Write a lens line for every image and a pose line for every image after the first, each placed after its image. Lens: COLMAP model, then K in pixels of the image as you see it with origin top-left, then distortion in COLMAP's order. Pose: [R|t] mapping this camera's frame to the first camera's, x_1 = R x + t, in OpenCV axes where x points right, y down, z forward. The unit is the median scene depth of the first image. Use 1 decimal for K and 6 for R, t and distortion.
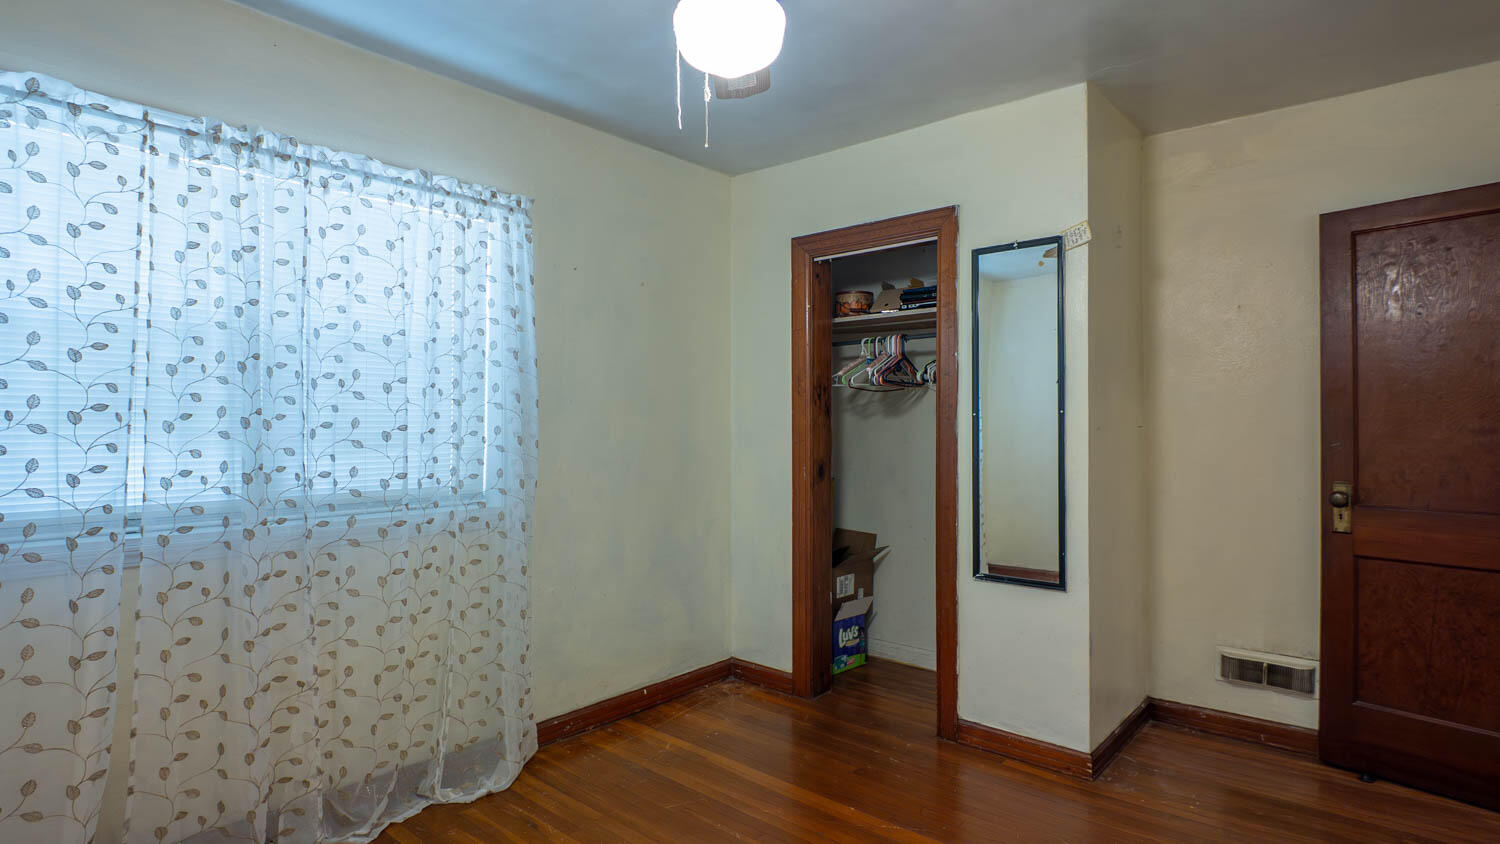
lens RADIAL K [[773.5, 0, 748.1], [0, 773.5, 414.7], [0, 0, 1]] dist [0.010929, -0.009297]
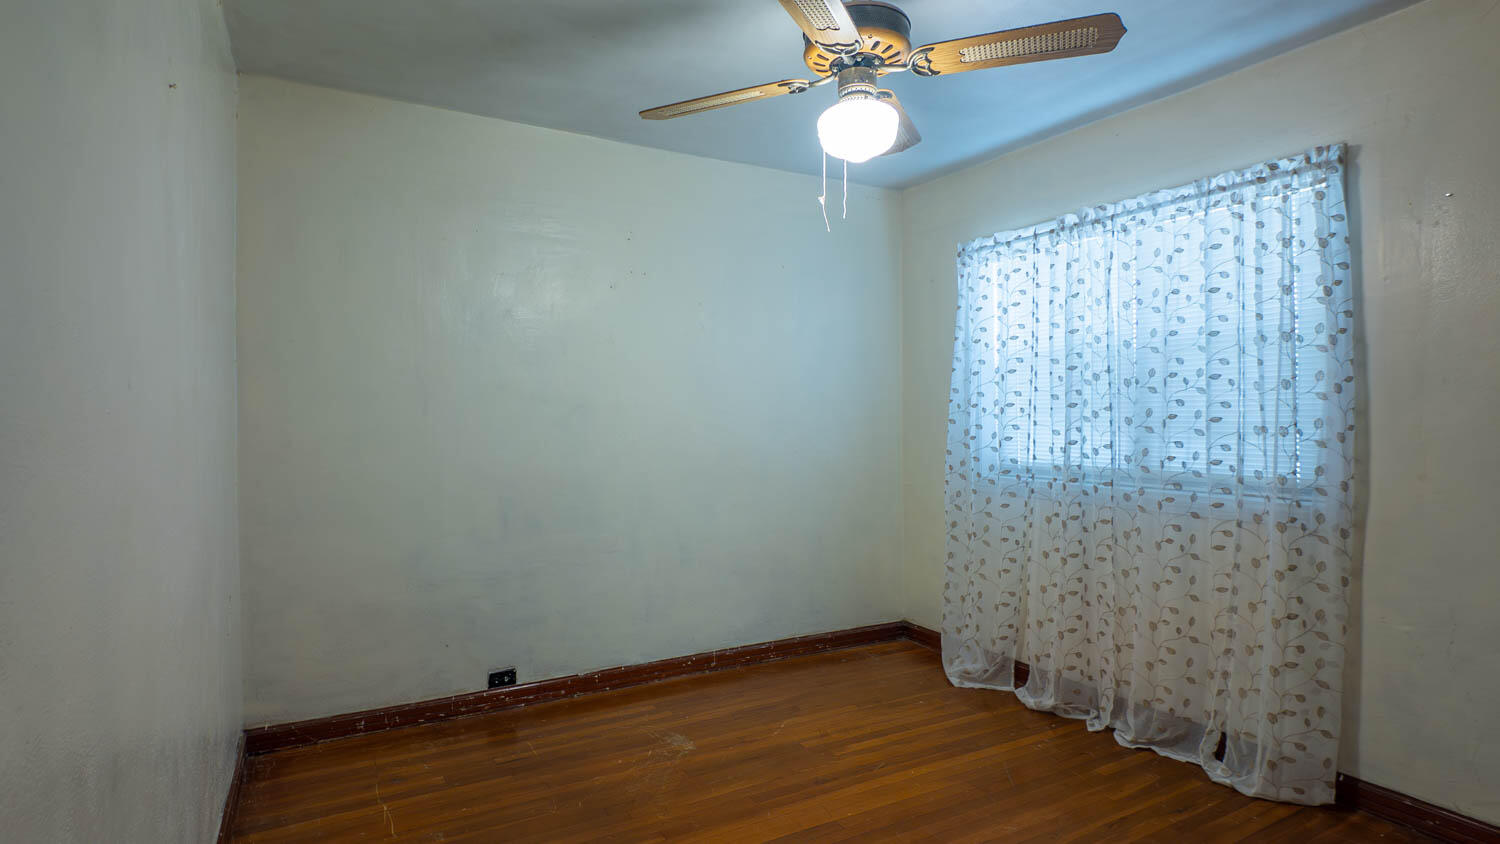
lens RADIAL K [[773.5, 0, 748.7], [0, 773.5, 422.4], [0, 0, 1]] dist [0.010929, -0.009297]
pose [[-0.325531, 0.007681, -0.945500, 0.885926], [0.010732, 0.999933, 0.004428, 0.013726], [0.945470, -0.008706, -0.325592, 0.826046]]
